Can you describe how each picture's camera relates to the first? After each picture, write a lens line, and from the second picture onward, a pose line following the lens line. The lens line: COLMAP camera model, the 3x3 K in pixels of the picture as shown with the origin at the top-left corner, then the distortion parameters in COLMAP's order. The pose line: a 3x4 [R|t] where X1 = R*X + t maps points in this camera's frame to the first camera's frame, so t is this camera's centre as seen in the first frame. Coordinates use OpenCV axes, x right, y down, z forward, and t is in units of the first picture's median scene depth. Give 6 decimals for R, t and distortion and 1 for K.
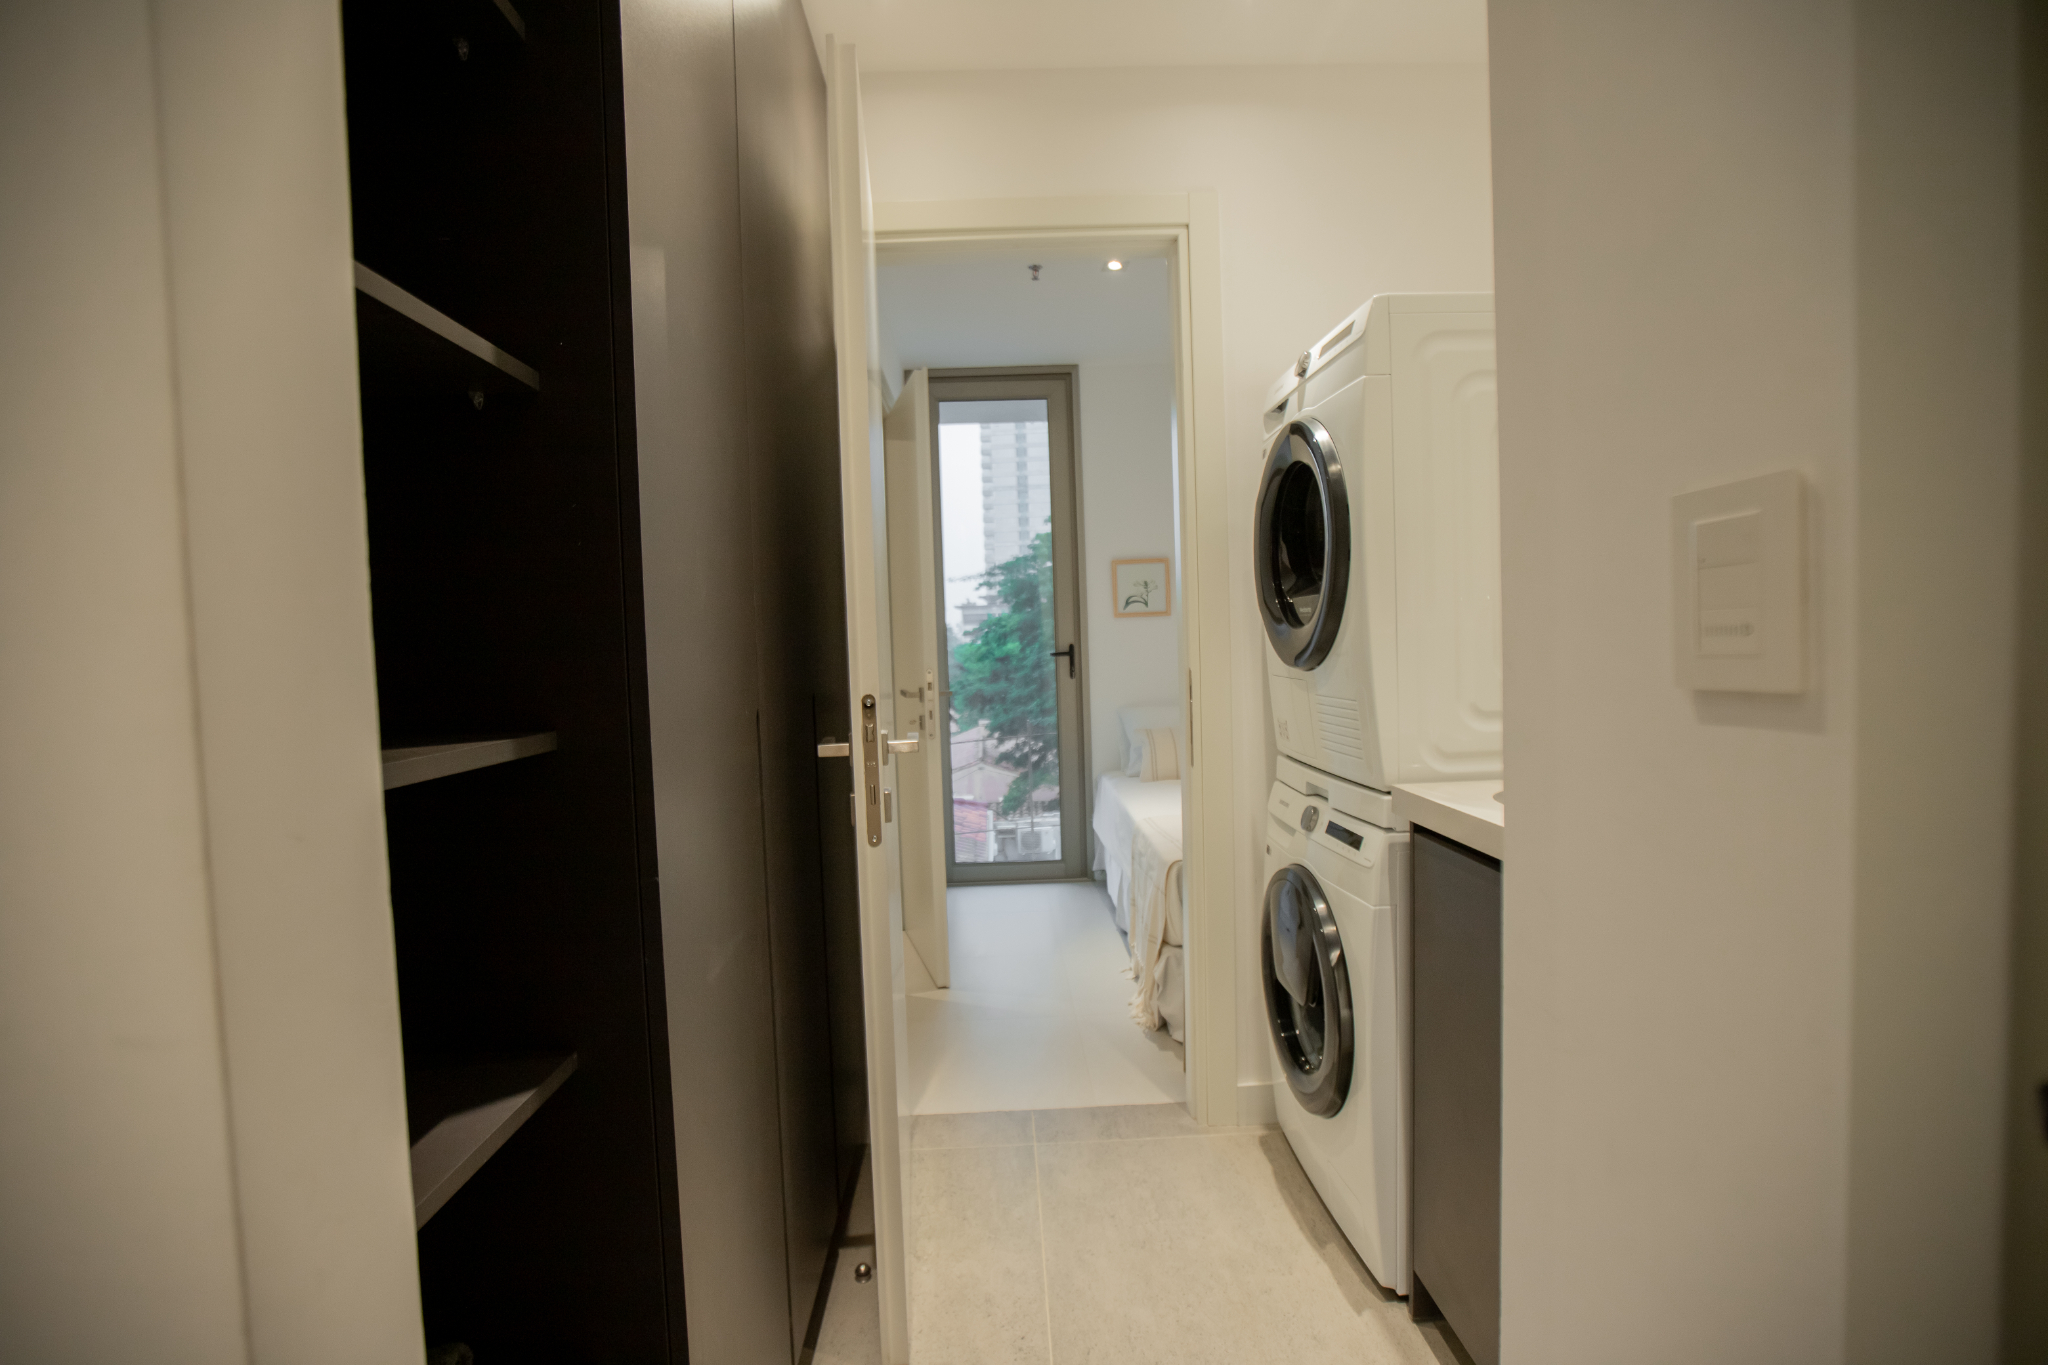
lens RADIAL K [[947.2, 0, 1024.0], [0, 947.2, 682.5], [0, 0, 1]] dist [-0.090601, 0.042557]
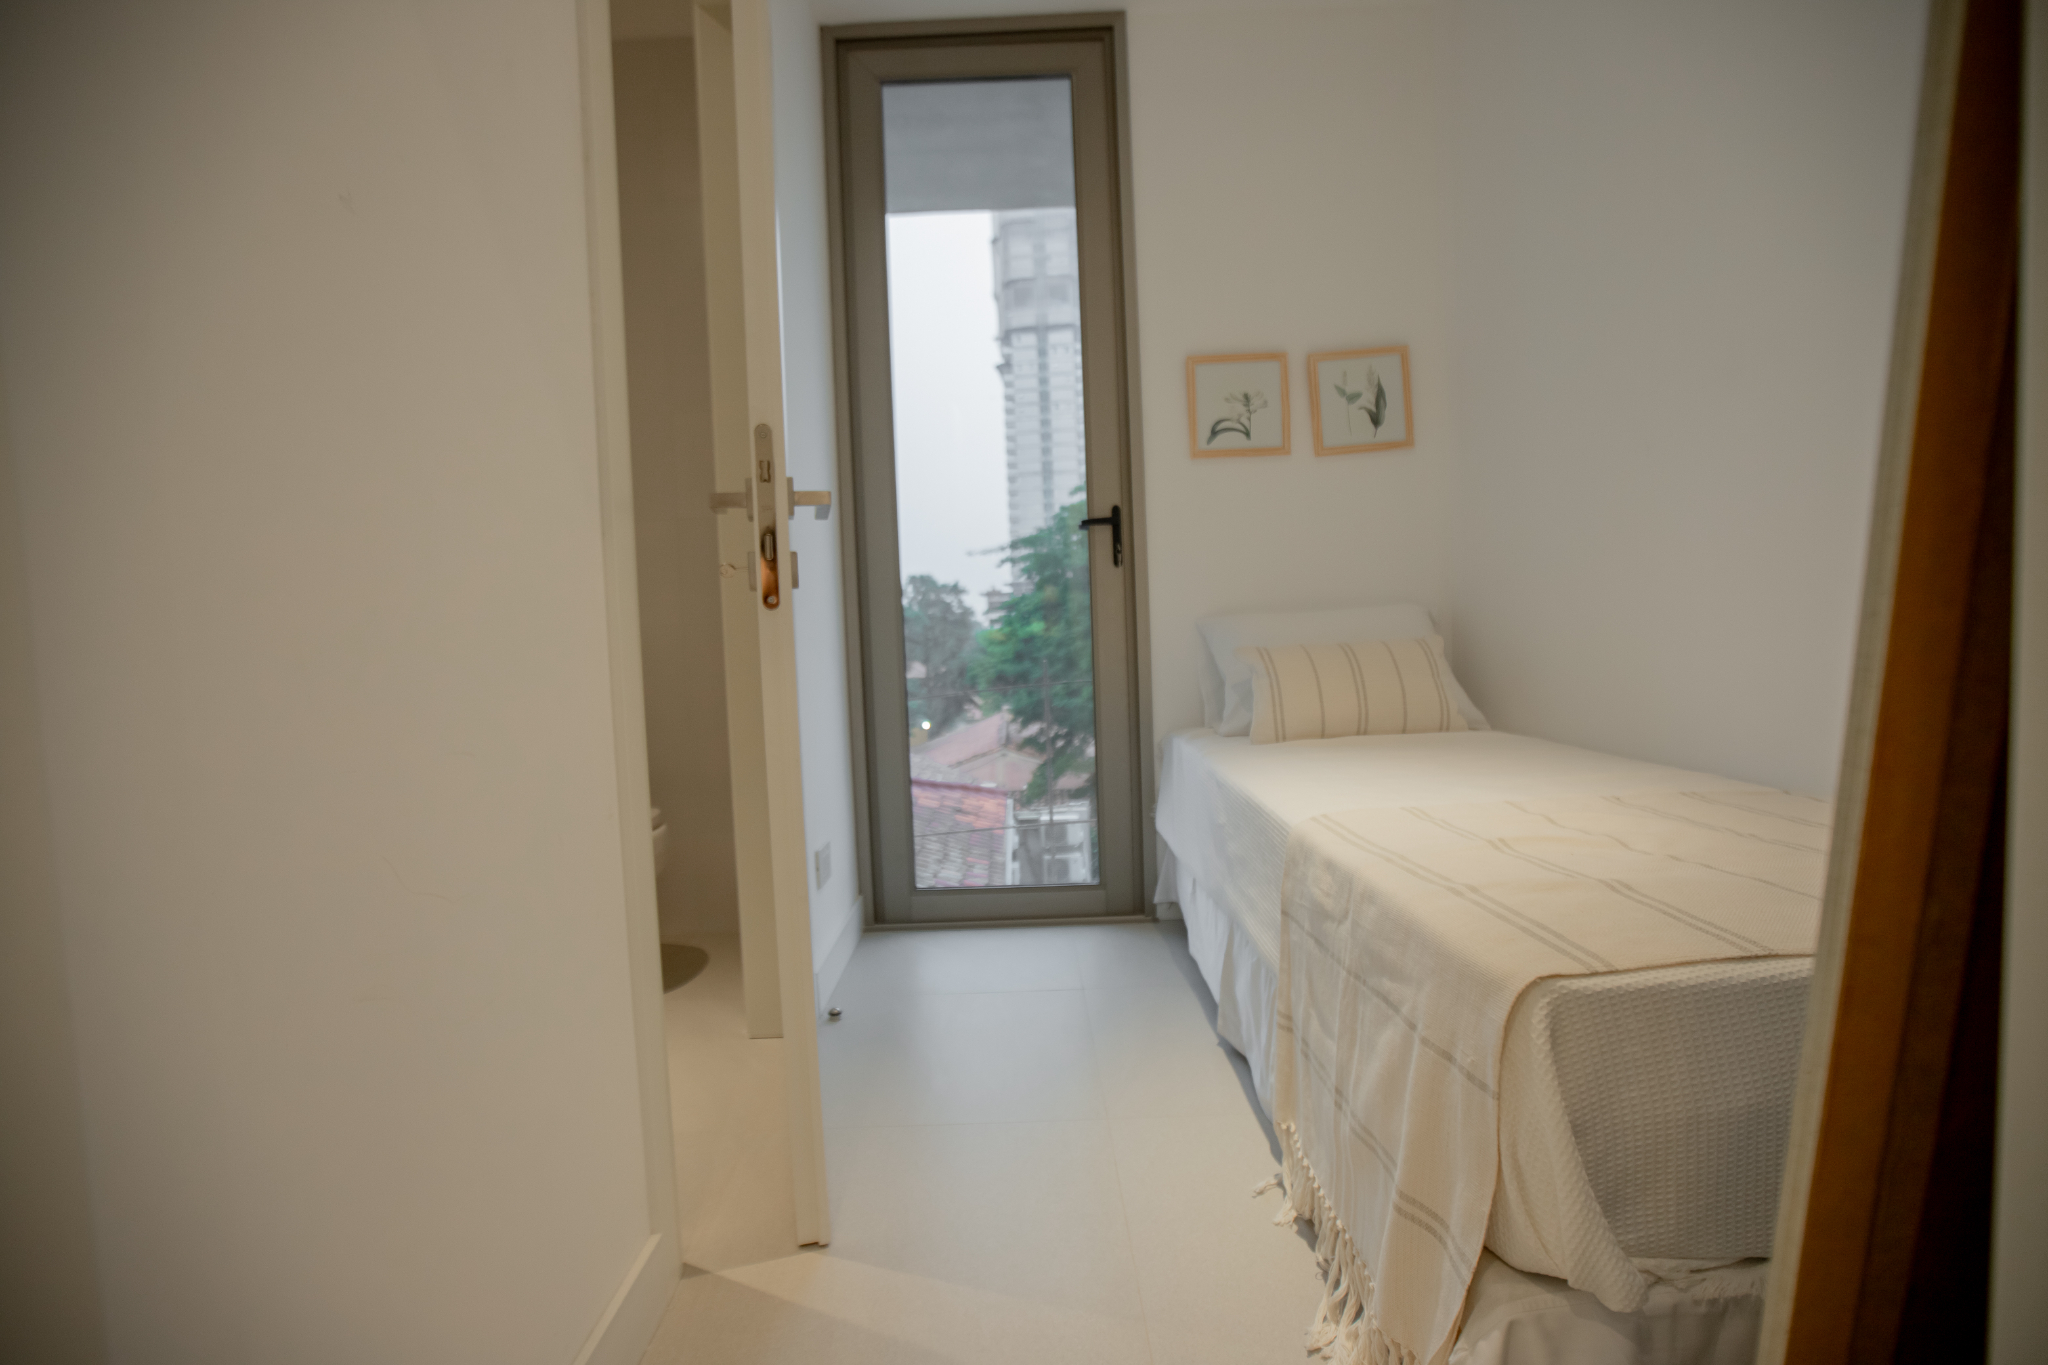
lens RADIAL K [[947.2, 0, 1024.0], [0, 947.2, 682.5], [0, 0, 1]] dist [-0.090601, 0.042557]
pose [[0.999608, -0.003927, -0.027724, 0.003399], [0.004266, 0.999917, 0.012185, 0.019361], [0.027674, -0.012299, 0.999541, 0.143137]]
